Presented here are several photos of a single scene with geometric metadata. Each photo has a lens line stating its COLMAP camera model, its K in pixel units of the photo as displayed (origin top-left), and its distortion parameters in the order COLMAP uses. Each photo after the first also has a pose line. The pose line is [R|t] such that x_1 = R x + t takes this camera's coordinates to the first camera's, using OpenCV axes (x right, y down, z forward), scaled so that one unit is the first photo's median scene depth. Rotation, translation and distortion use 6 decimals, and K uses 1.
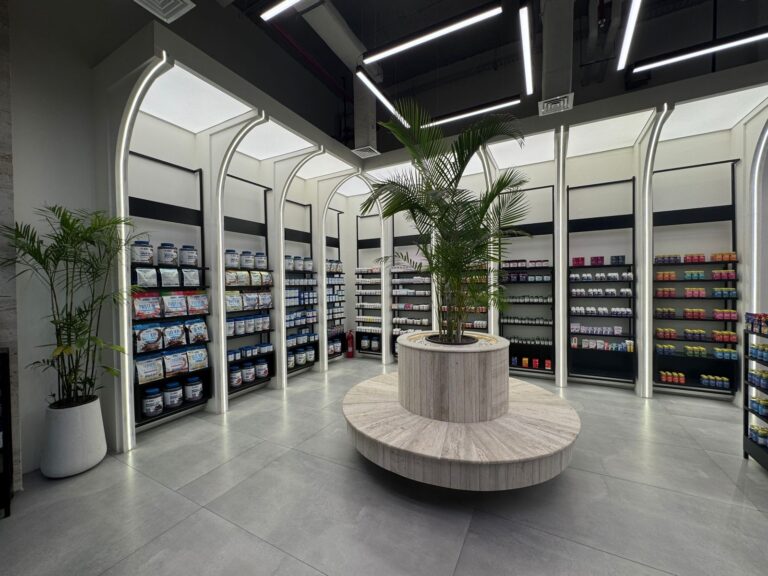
lens RADIAL K [[307.3, 0, 384.7], [0, 307.3, 289.5], [0, 0, 1]] dist [-0.002319, -0.000158]
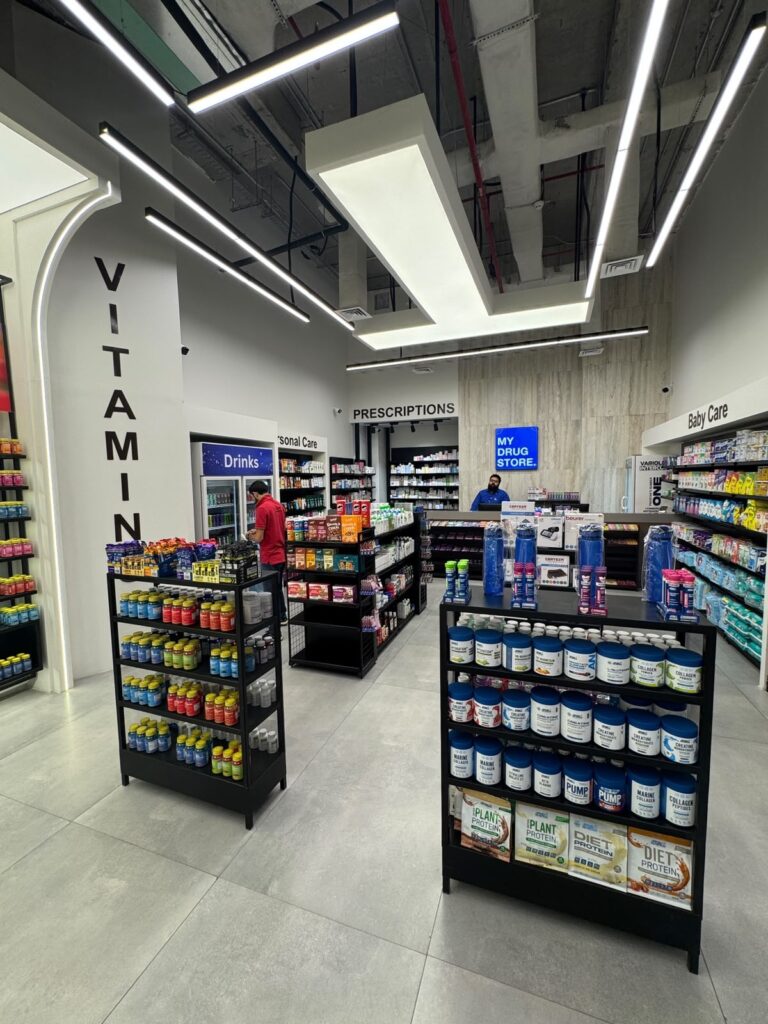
lens RADIAL K [[426.0, 0, 382.1], [0, 426.0, 511.5], [0, 0, 1]] dist [-0.006248, 0.000876]
pose [[-0.141809, -0.064269, 0.987806, 0.233176], [0.038206, 0.996791, 0.070338, -0.015215], [-0.989157, 0.047714, -0.138898, 0.428447]]
